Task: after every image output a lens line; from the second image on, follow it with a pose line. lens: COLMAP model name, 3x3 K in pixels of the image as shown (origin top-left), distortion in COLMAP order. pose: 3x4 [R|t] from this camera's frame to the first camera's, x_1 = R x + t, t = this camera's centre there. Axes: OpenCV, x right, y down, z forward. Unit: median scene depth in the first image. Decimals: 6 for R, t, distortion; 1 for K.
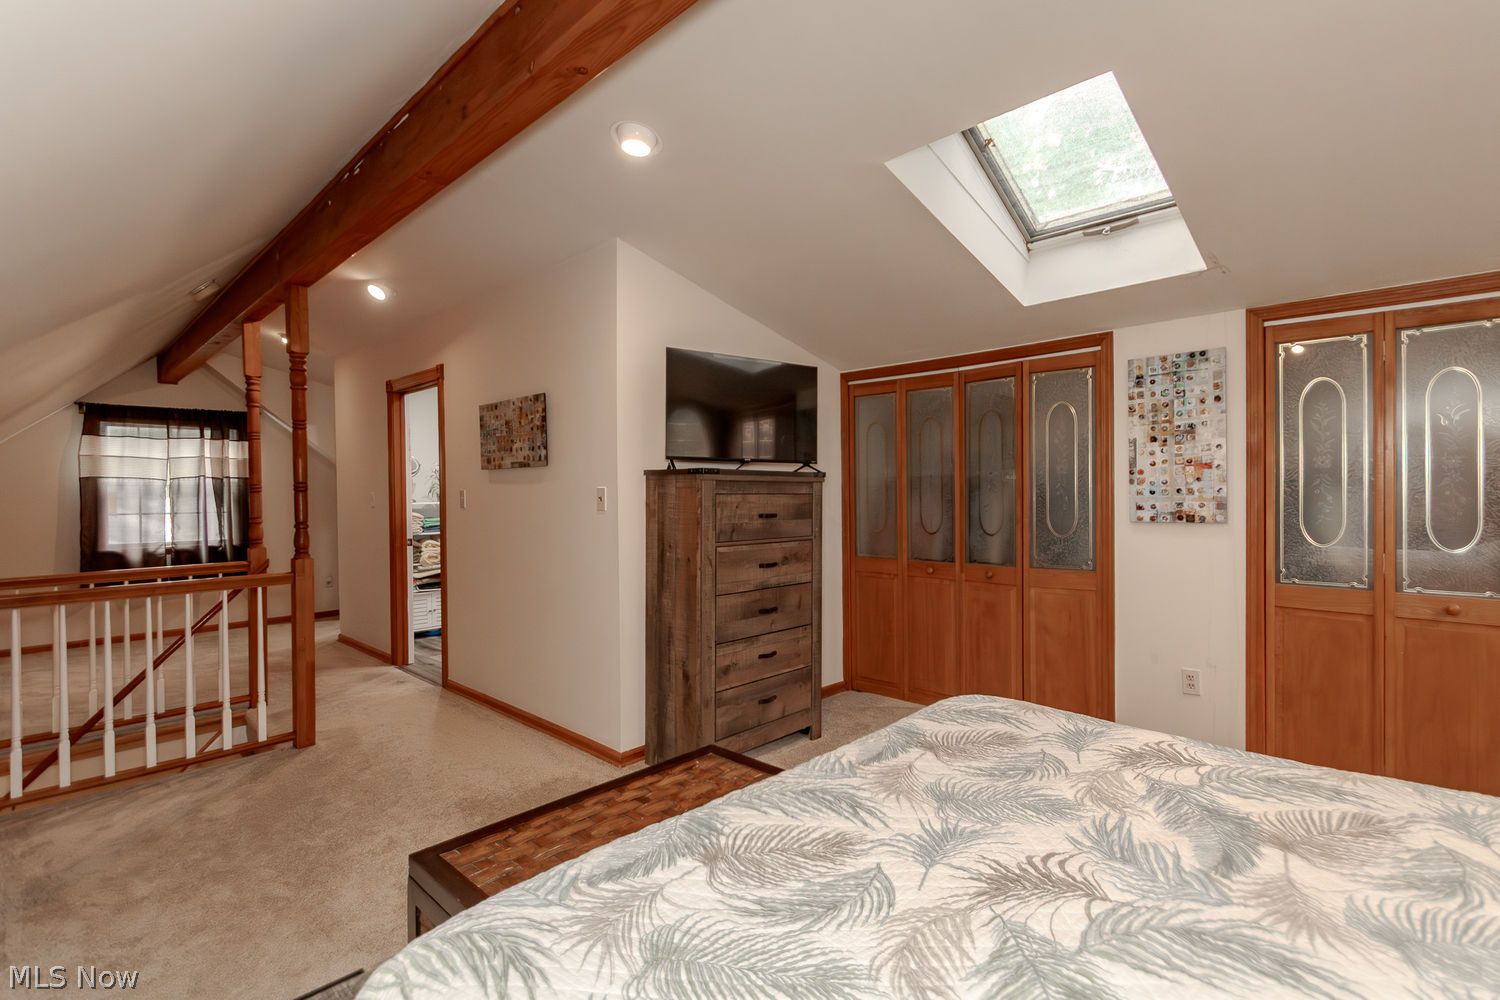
lens RADIAL K [[705.4, 0, 750.0], [0, 705.4, 500.0], [0, 0, 1]] dist [0.000404, -0.000182]
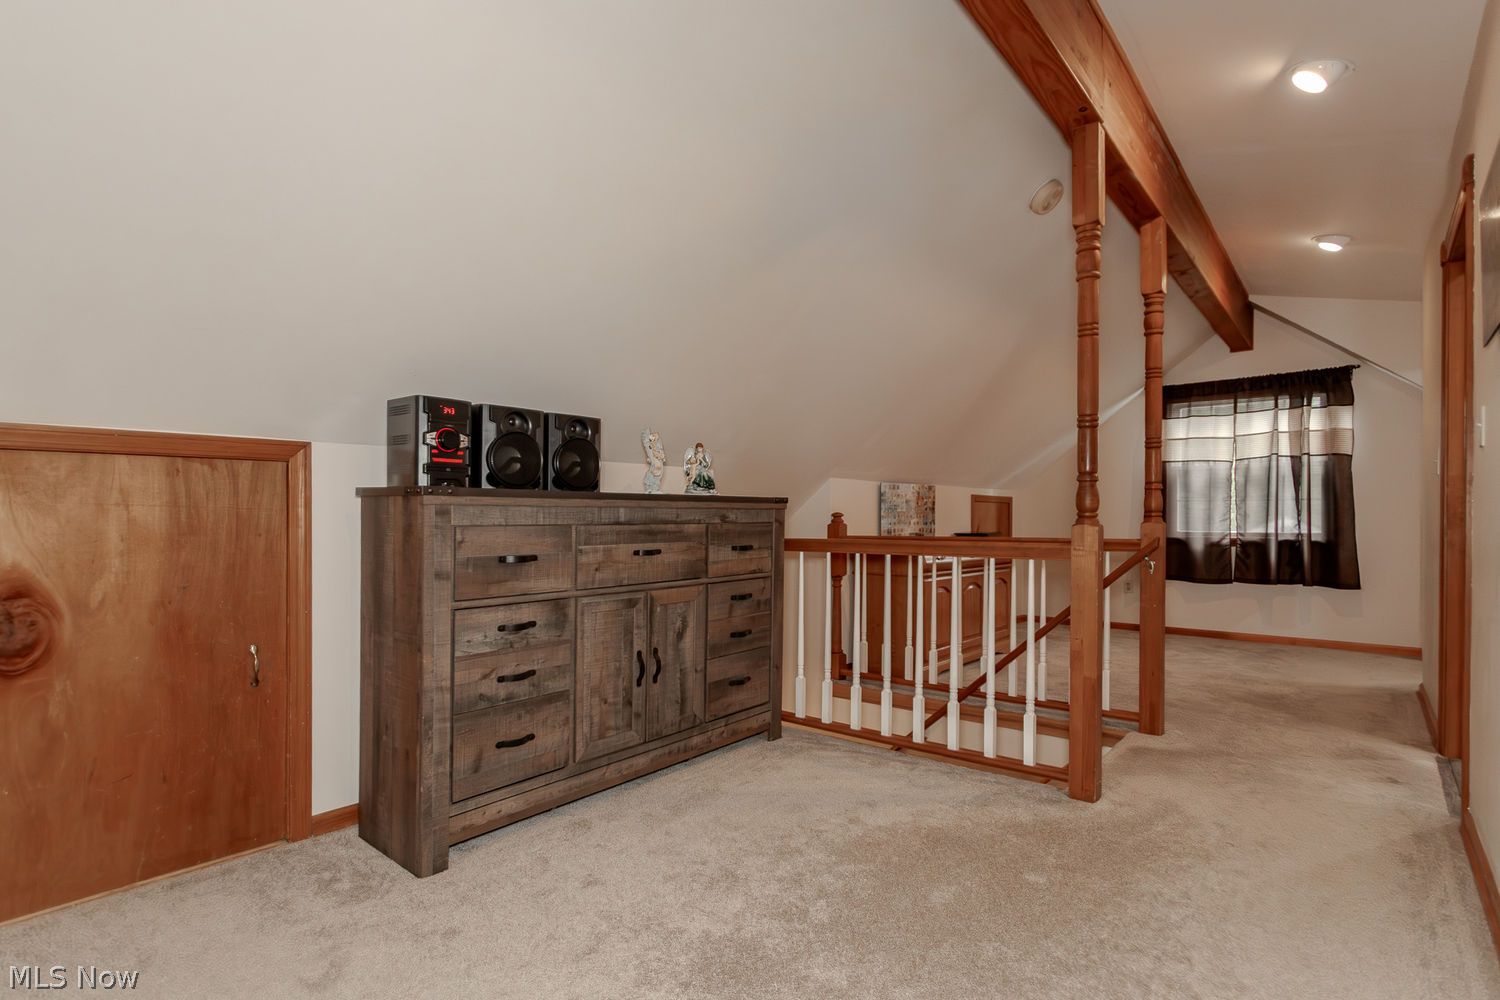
lens RADIAL K [[707.8, 0, 731.0], [0, 707.8, 504.7], [0, 0, 1]] dist [-0.000331, -0.000448]
pose [[0.056023, -0.002859, -0.998425, 0.017150], [-0.016065, 0.999864, -0.003764, 0.039372], [0.998300, 0.016250, 0.055970, 0.331124]]
